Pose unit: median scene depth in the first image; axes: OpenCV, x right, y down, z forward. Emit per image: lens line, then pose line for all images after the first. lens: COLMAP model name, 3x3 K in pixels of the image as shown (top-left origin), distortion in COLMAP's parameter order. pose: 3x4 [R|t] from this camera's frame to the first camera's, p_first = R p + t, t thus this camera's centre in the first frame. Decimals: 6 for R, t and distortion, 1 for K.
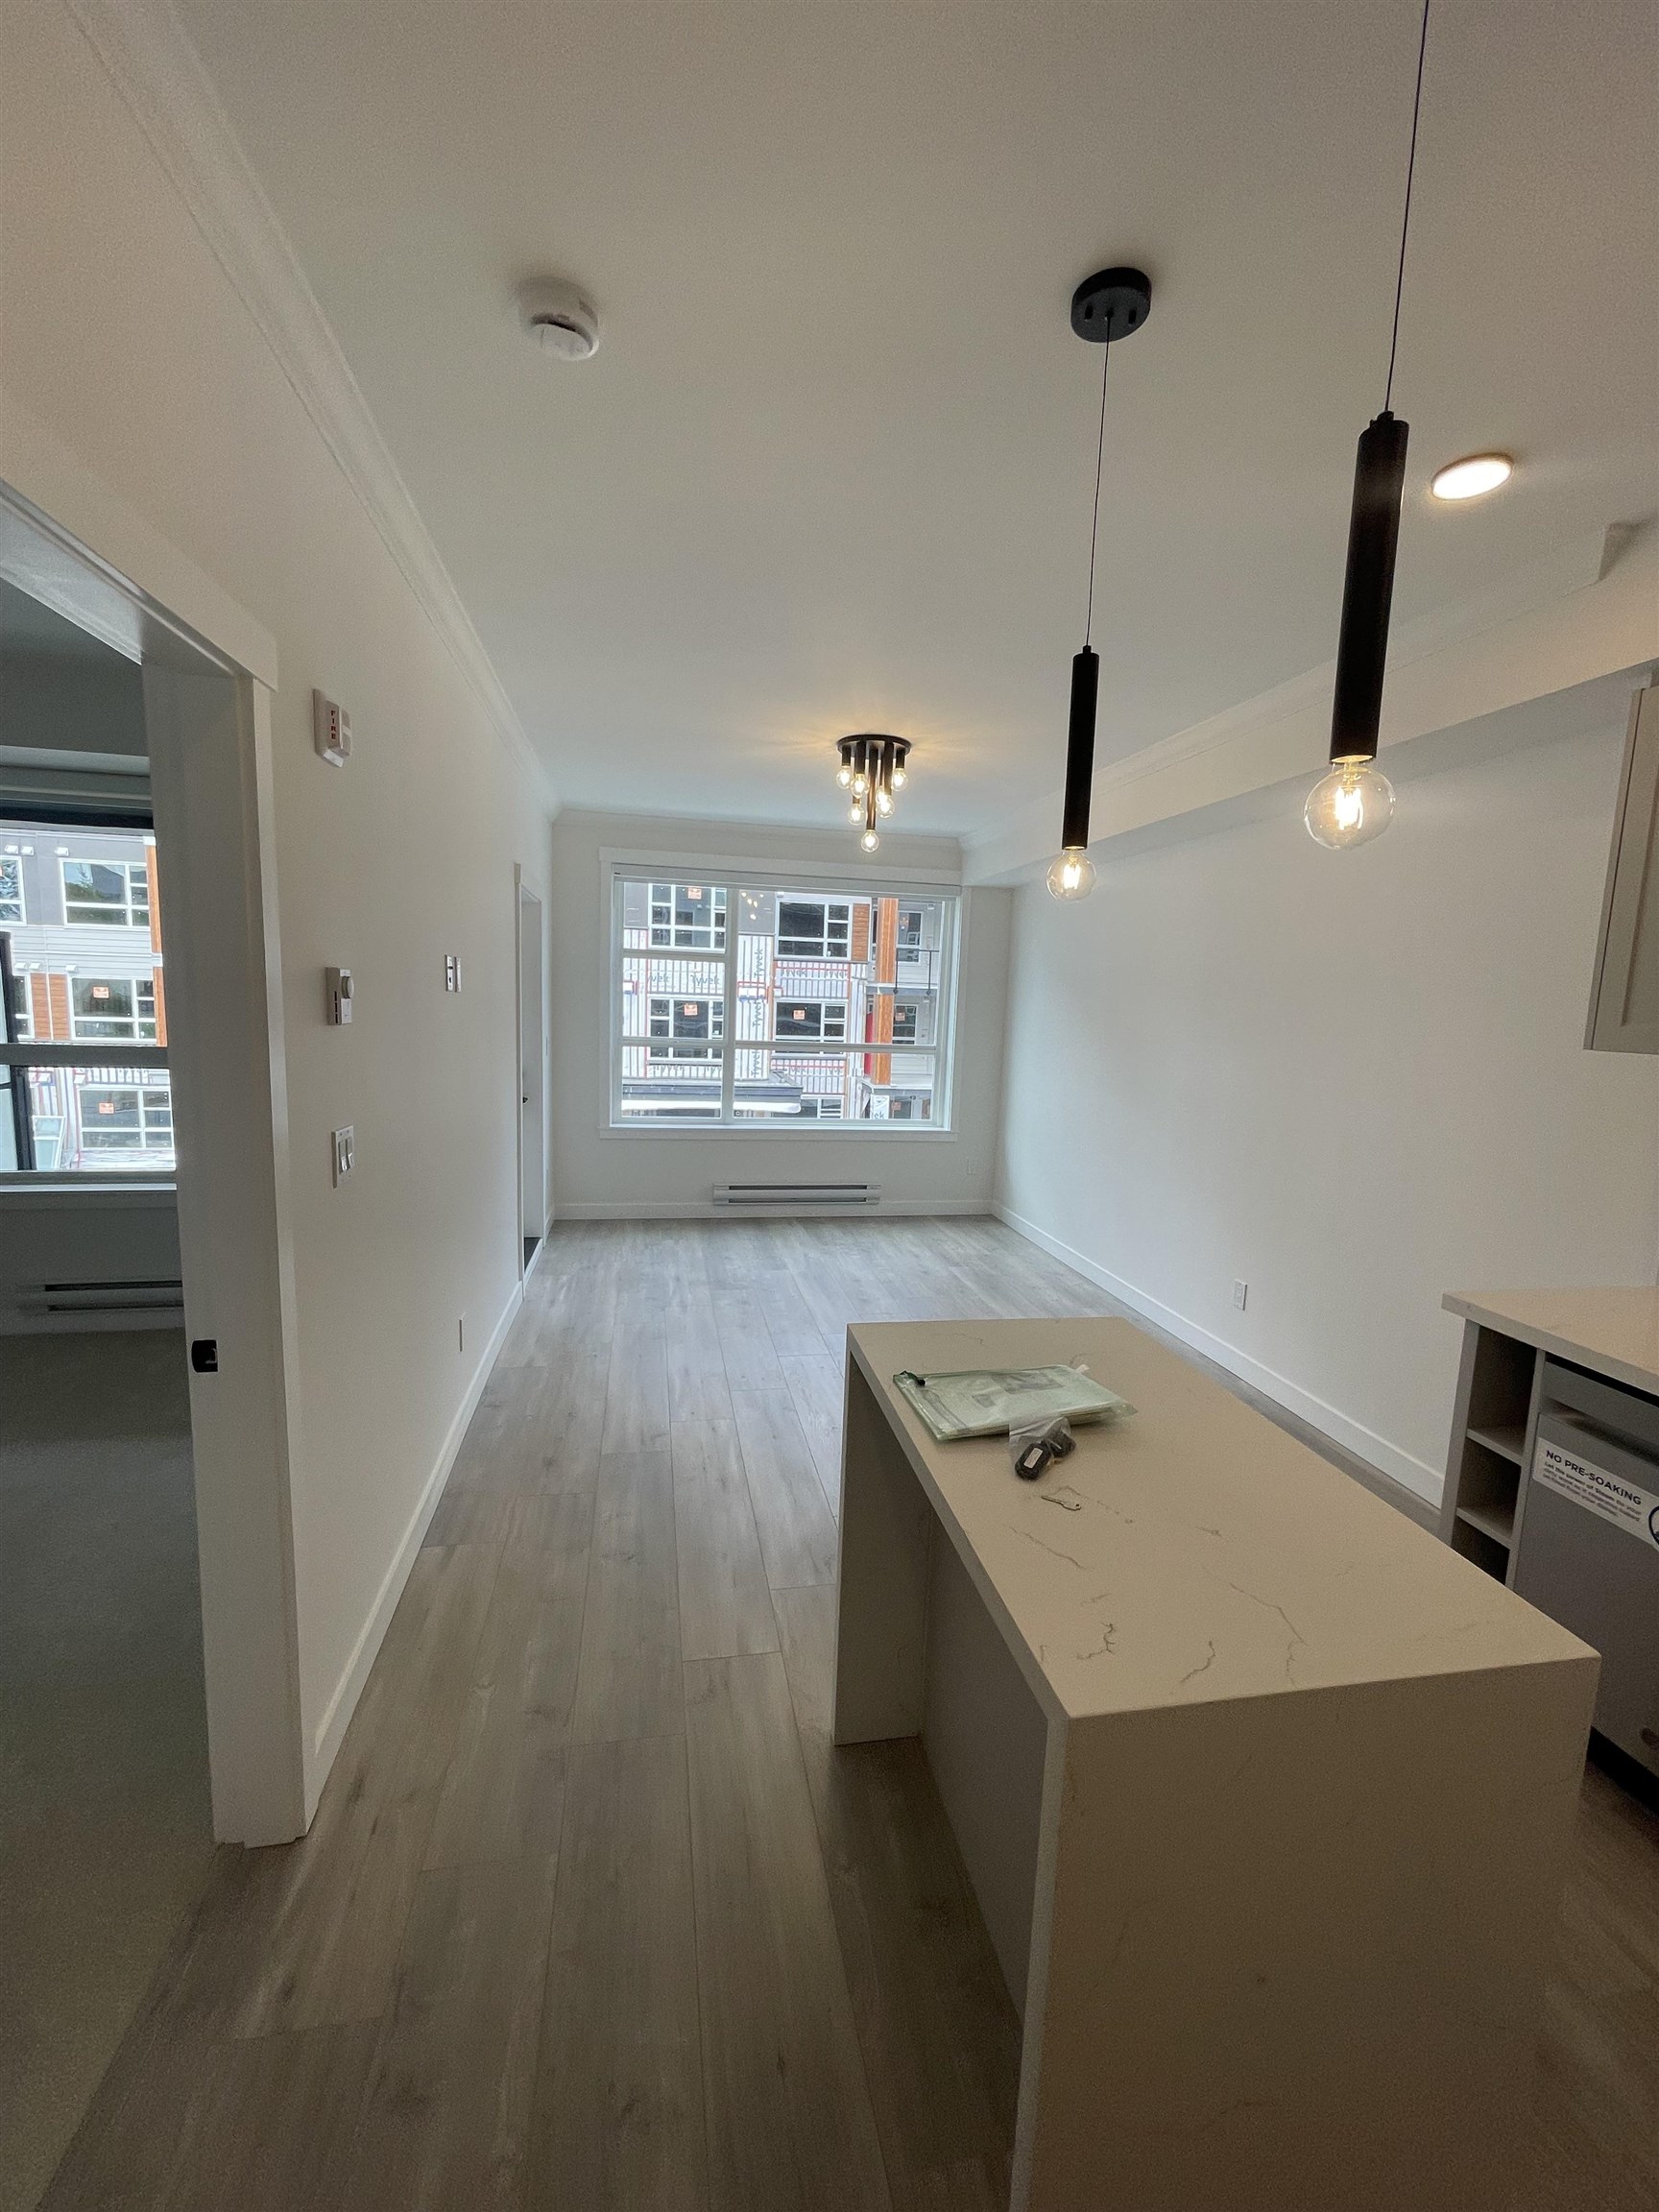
lens RADIAL K [[892.2, 0, 824.2], [0, 892.2, 1111.2], [0, 0, 1]] dist [-0.001352, 0.000259]
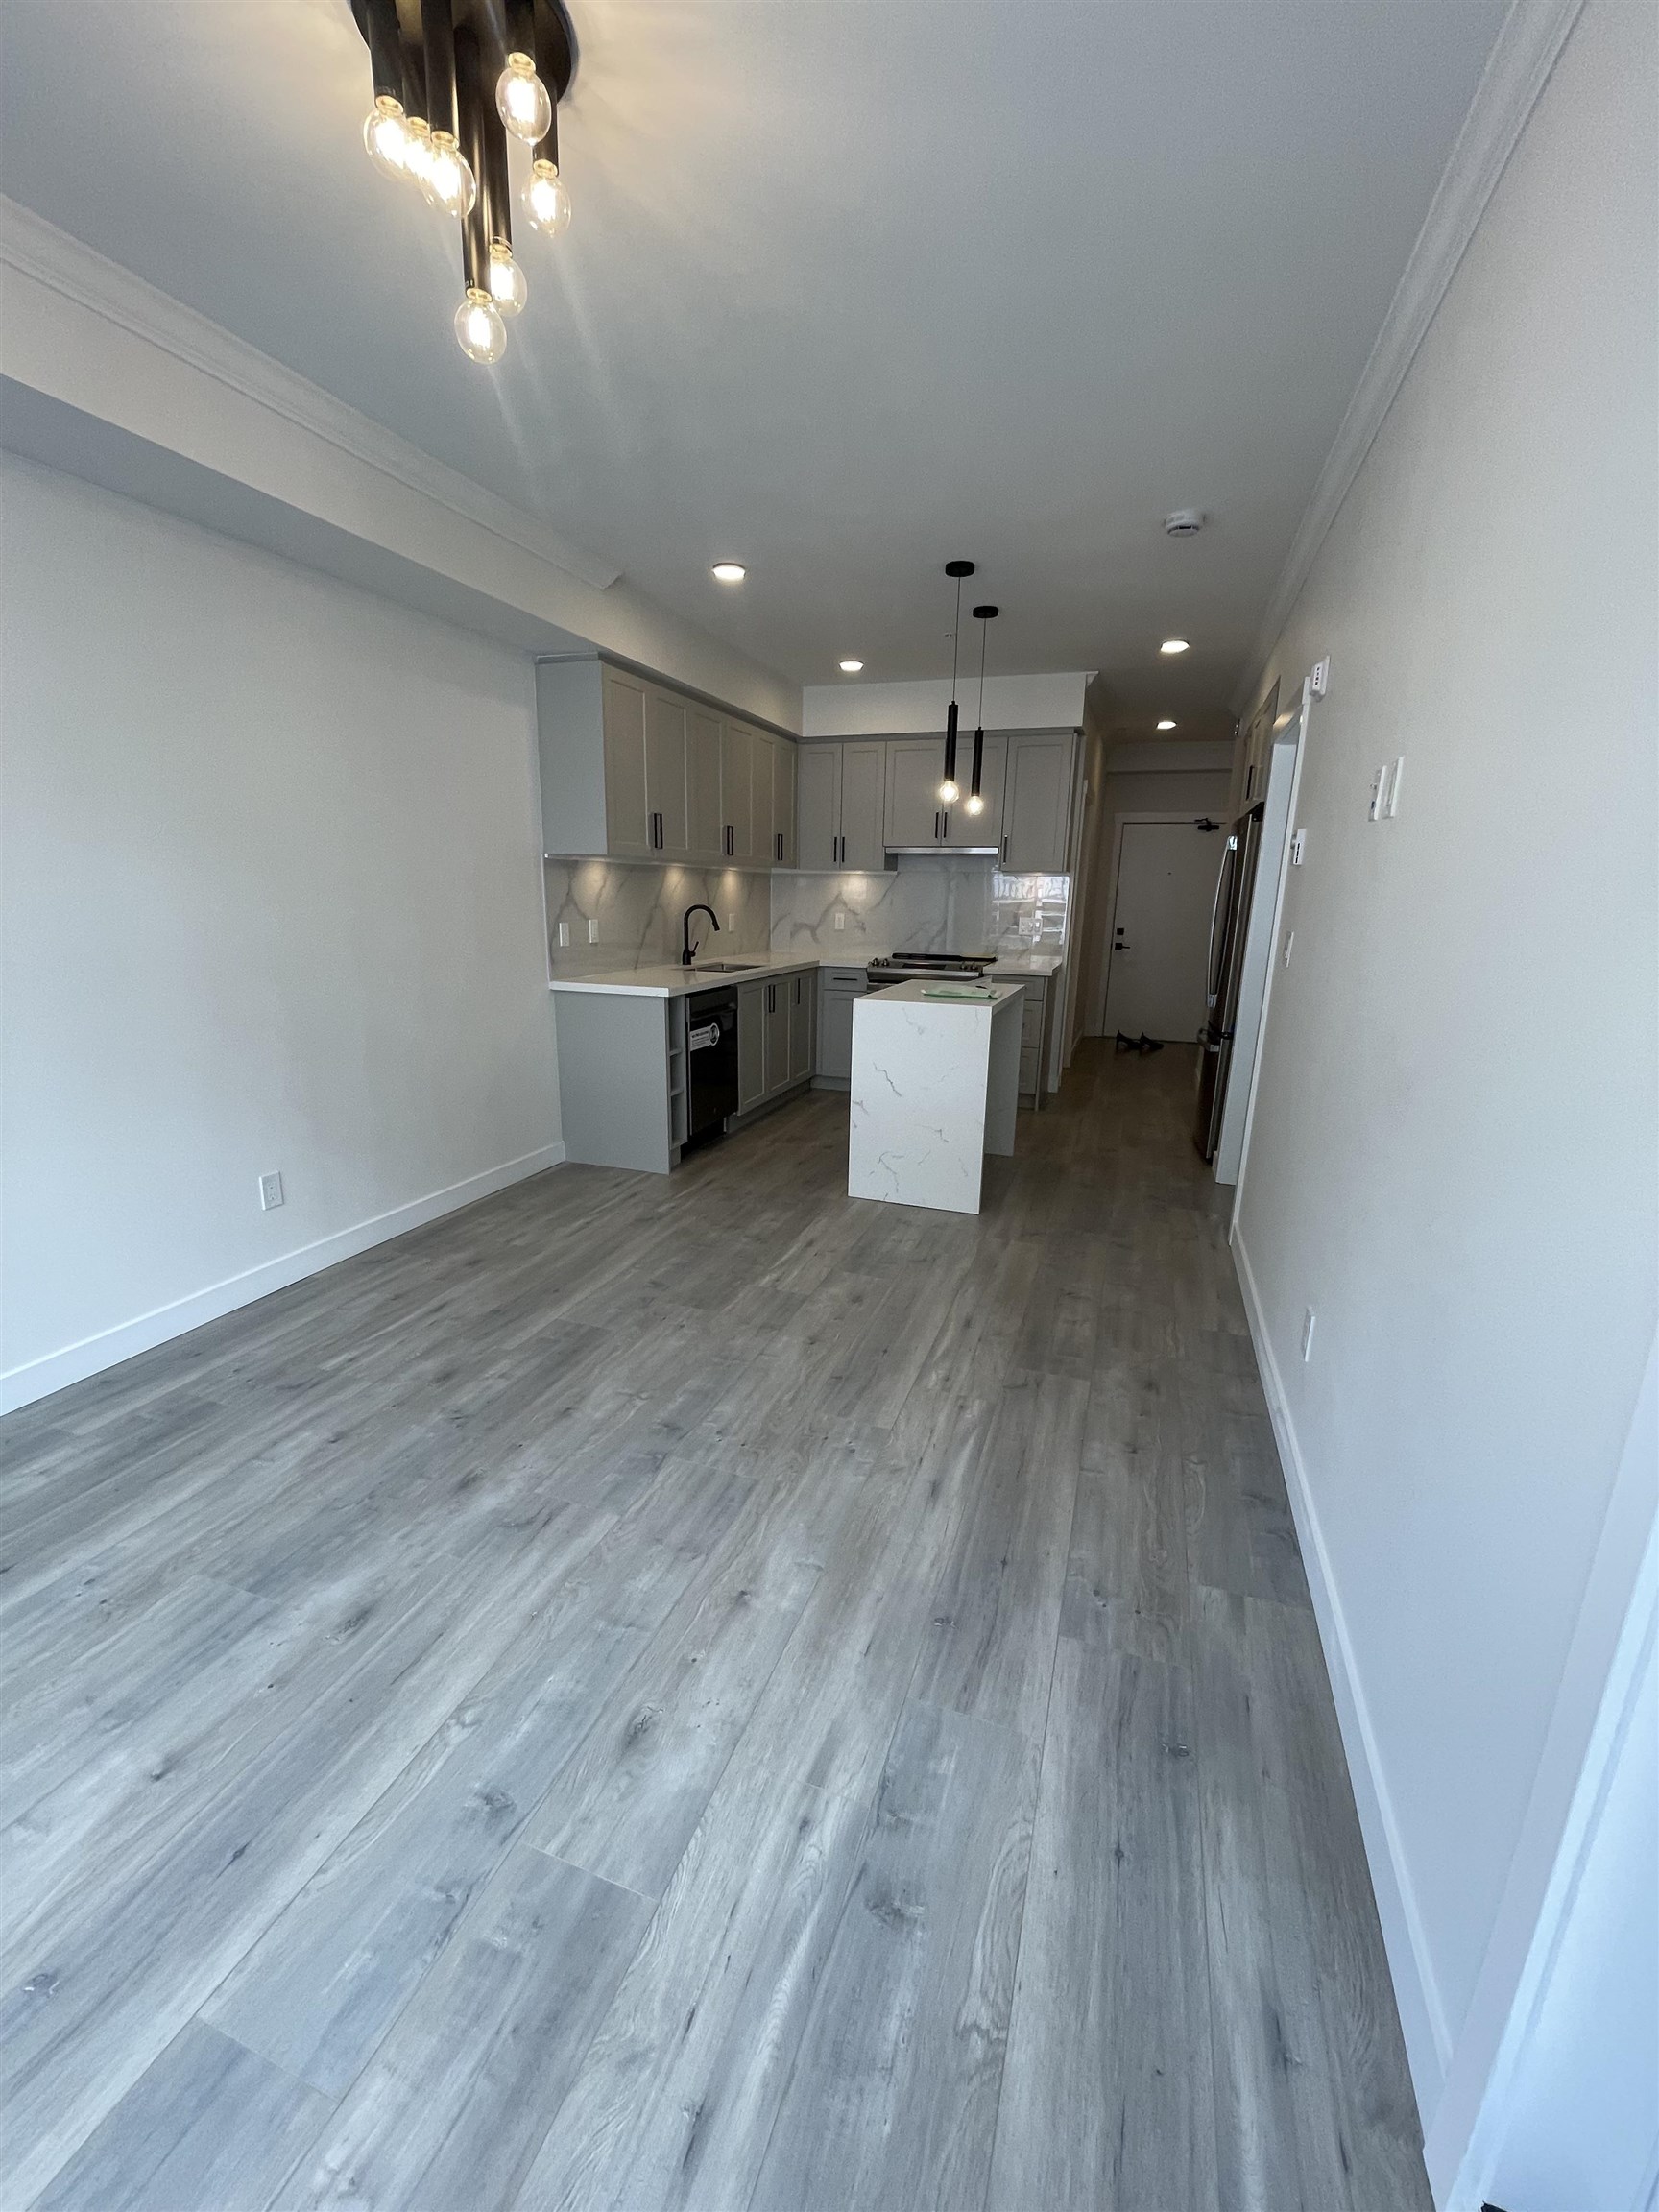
lens RADIAL K [[890.3, 0, 814.3], [0, 890.3, 1124.6], [0, 0, 1]] dist [0.000466, 0.000070]
pose [[-0.854142, -0.179997, 0.487895, -0.303328], [0.019448, 0.926478, 0.375847, -0.128608], [-0.519675, 0.330516, -0.787843, 1.322477]]
